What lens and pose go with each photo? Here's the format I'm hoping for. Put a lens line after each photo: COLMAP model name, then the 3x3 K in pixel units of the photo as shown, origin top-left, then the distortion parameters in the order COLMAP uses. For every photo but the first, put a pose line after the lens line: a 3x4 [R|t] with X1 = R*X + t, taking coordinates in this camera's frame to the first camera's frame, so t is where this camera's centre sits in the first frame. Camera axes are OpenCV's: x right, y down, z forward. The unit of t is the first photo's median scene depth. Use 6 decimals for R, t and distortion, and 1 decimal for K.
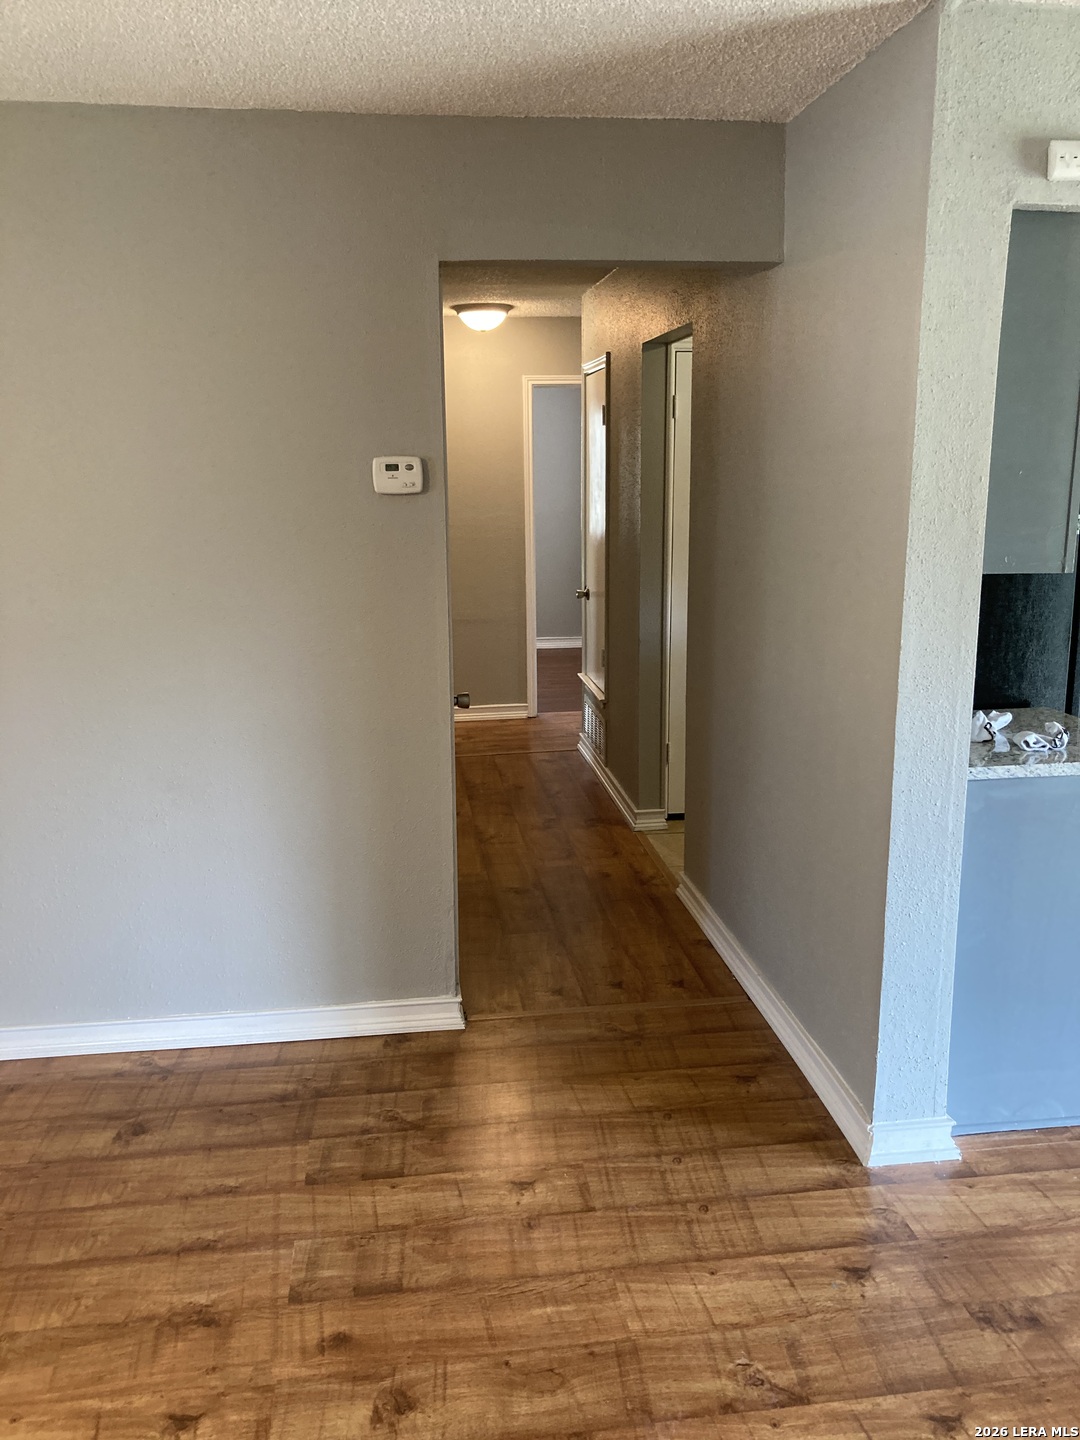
lens RADIAL K [[1175.7, 0, 544.6], [0, 1175.7, 732.3], [0, 0, 1]] dist [0.026853, -0.021081]
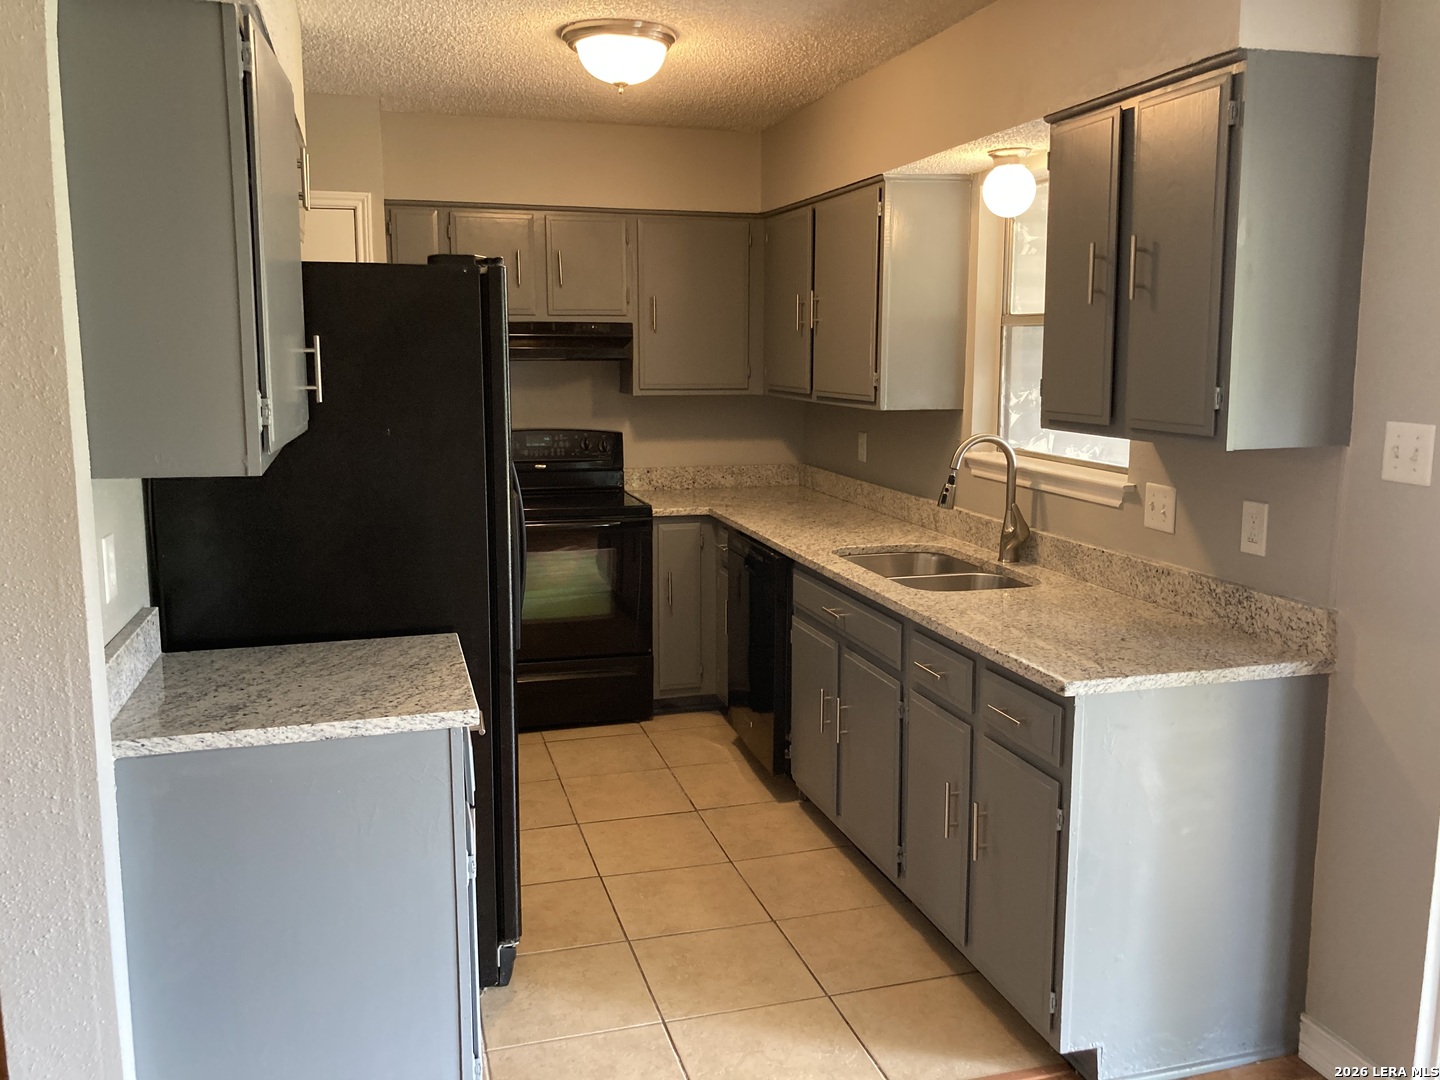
lens RADIAL K [[1175.7, 0, 722.4], [0, 1175.7, 533.9], [0, 0, 1]] dist [0.026853, -0.021081]
pose [[0.988669, -0.014185, 0.149442, 0.609116], [0.024025, 0.997645, -0.064247, -0.041660], [-0.148179, 0.067109, 0.986681, 0.209343]]
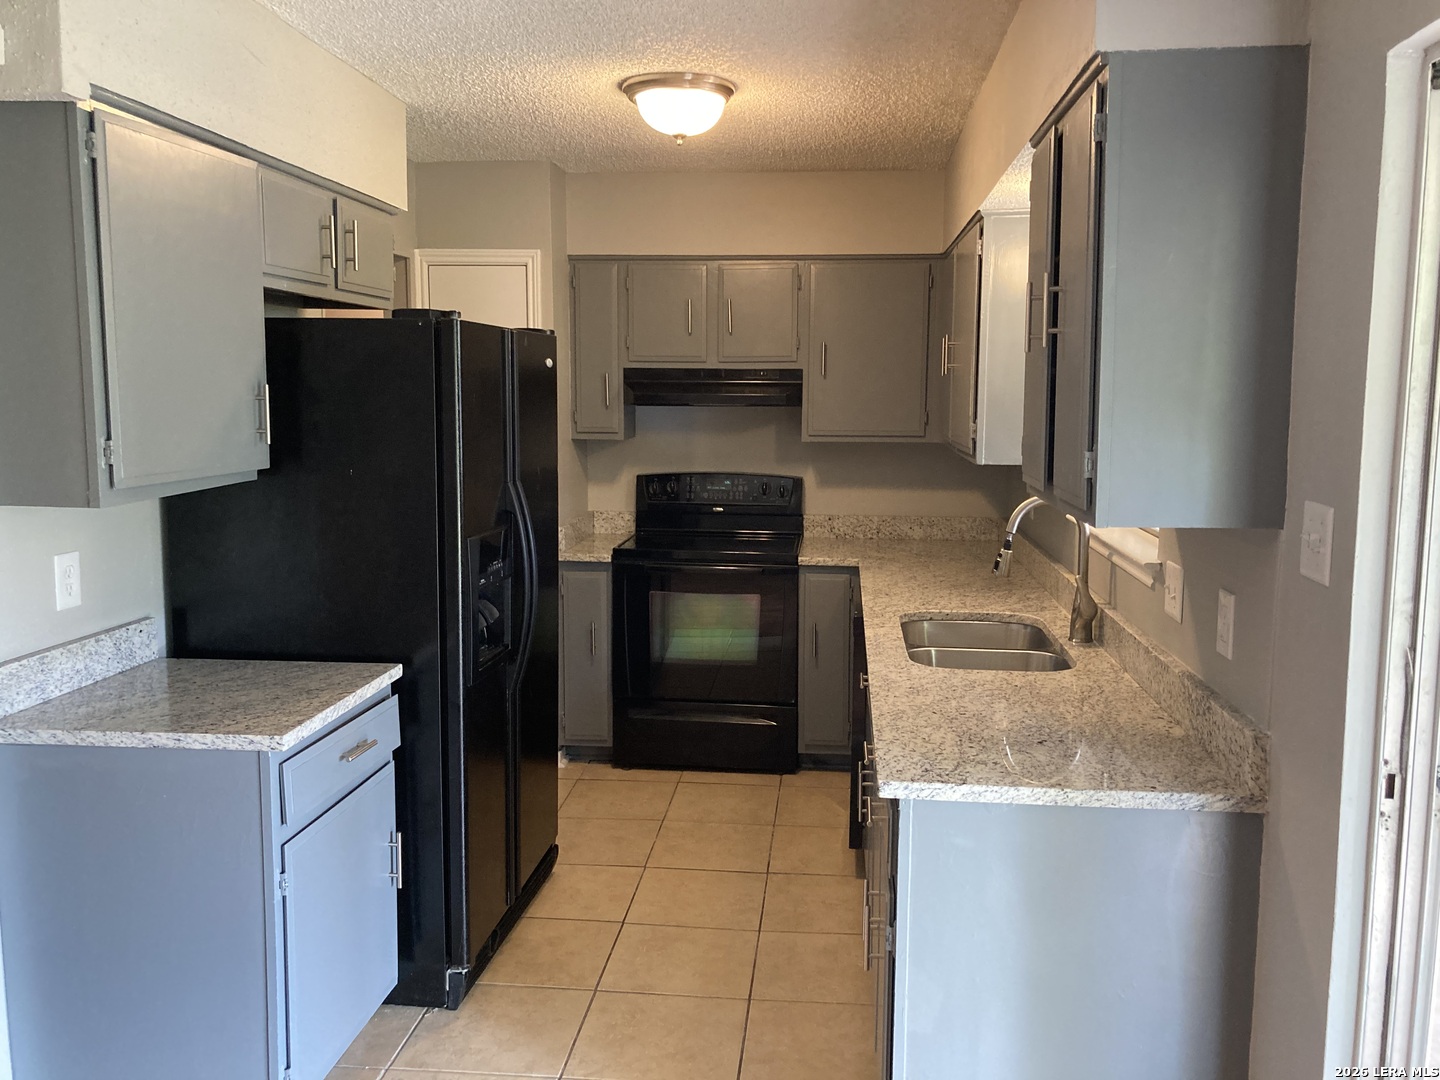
lens RADIAL K [[1175.7, 0, 710.9], [0, 1175.7, 531.8], [0, 0, 1]] dist [0.026853, -0.021081]
pose [[0.974517, 0.041842, -0.220376, 1.042322], [-0.063548, 0.993698, -0.092340, -0.065654], [0.215124, 0.103991, 0.971034, 0.254420]]
